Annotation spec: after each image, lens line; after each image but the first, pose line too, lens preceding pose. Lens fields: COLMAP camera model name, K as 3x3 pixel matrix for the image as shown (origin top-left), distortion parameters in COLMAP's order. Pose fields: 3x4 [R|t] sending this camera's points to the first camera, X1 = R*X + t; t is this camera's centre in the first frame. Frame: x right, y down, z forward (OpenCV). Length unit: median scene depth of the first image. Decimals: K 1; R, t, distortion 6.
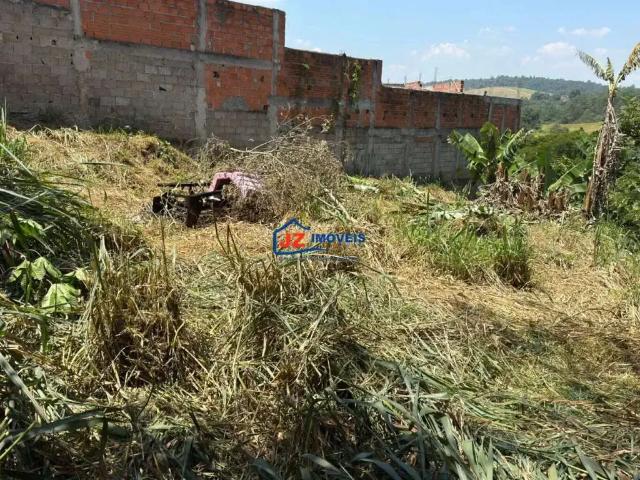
lens RADIAL K [[480.4, 0, 320.4], [0, 480.4, 239.3], [0, 0, 1]] dist [0.030391, -0.027638]
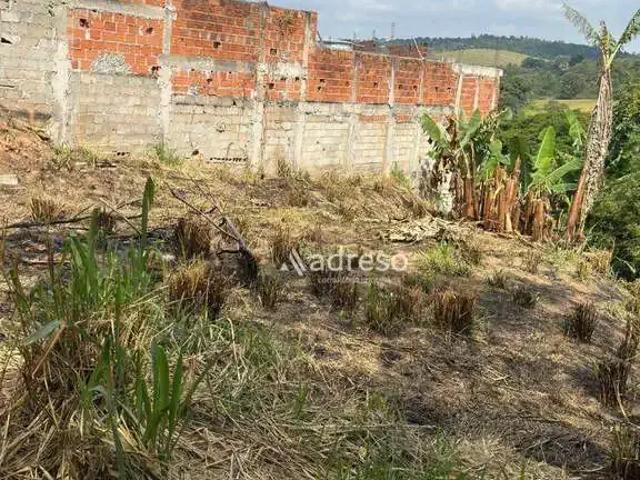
lens RADIAL K [[480.4, 0, 319.9], [0, 480.4, 239.2], [0, 0, 1]] dist [0.030391, -0.027638]
pose [[0.977783, 0.005481, 0.209547, -0.023743], [-0.001964, 0.999854, -0.016987, -0.003821], [-0.209610, 0.016198, 0.977651, 0.263413]]
